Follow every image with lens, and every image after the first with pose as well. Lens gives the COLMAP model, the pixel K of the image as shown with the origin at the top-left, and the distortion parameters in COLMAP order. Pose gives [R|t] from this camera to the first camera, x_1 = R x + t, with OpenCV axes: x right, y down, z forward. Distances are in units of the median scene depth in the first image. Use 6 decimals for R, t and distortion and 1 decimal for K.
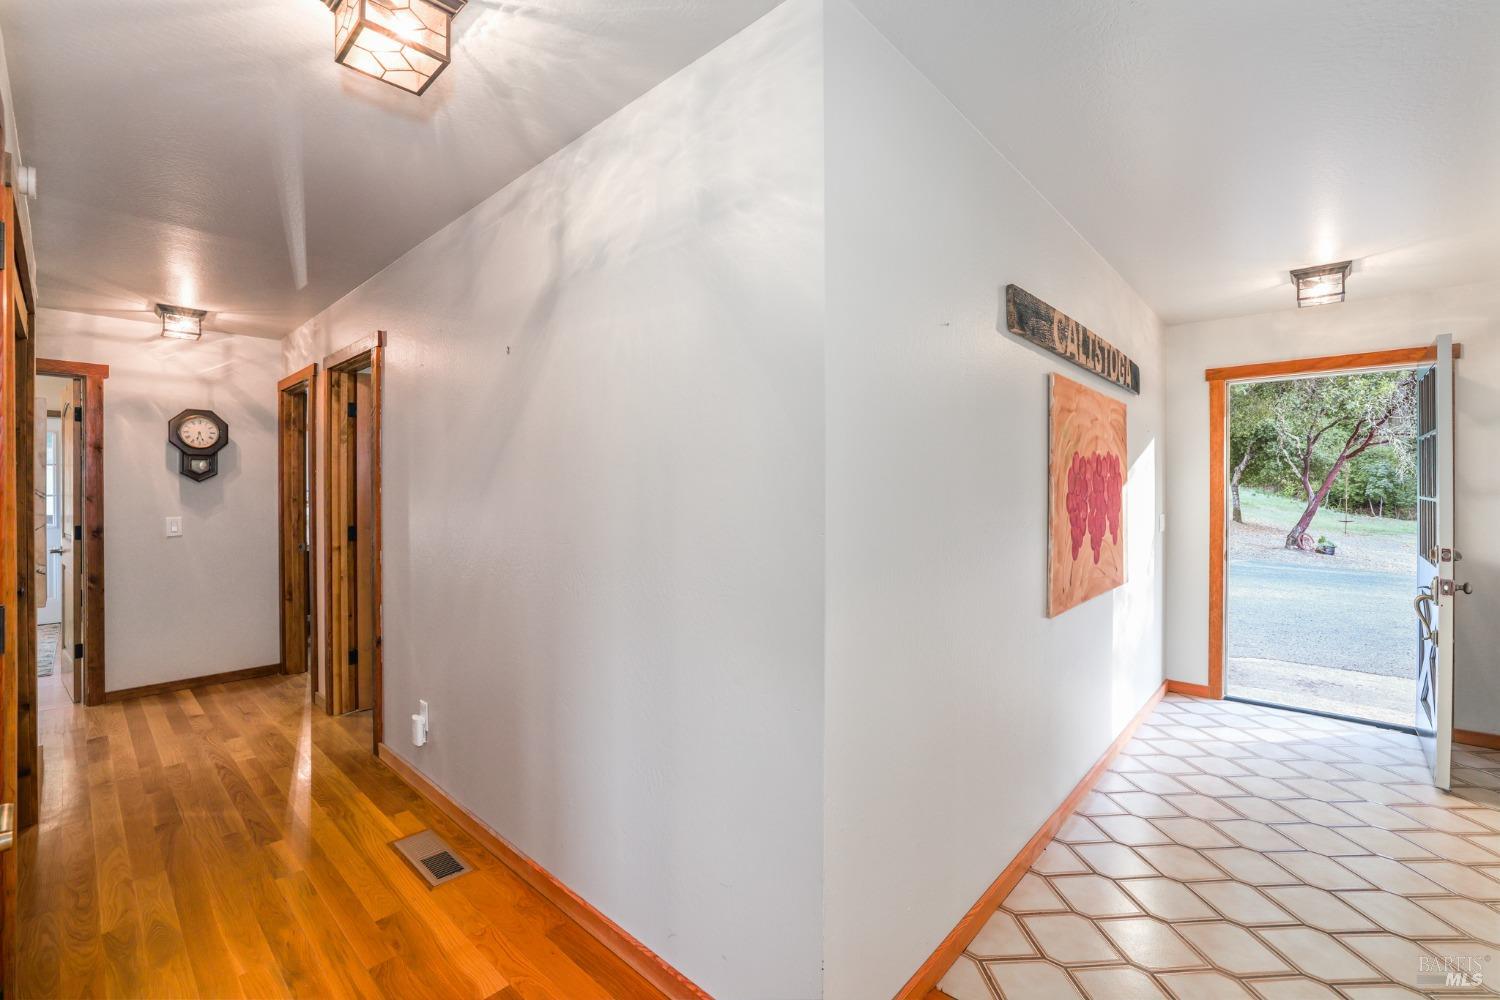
lens RADIAL K [[647.1, 0, 737.4], [0, 647.1, 496.3], [0, 0, 1]] dist [-0.038799, 0.011722]
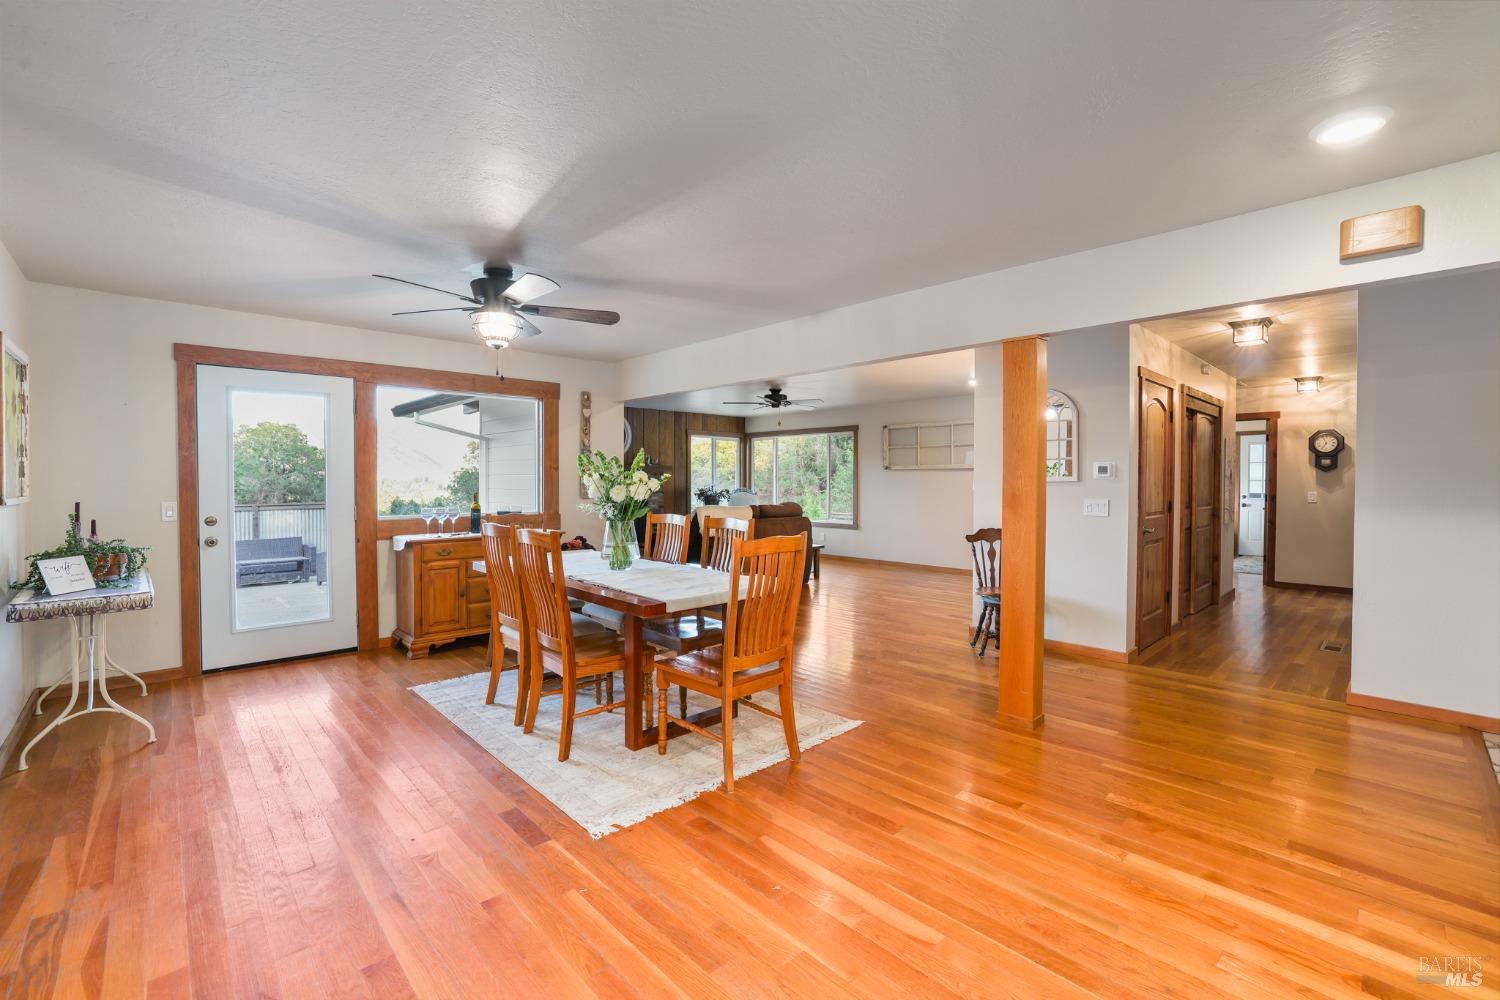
lens RADIAL K [[647.1, 0, 731.6], [0, 647.1, 487.3], [0, 0, 1]] dist [-0.038799, 0.011722]
pose [[-0.089445, 0.012597, -0.995912, 1.092479], [-0.013192, 0.999817, 0.013831, 0.019004], [0.995904, 0.014375, -0.089263, -0.498118]]
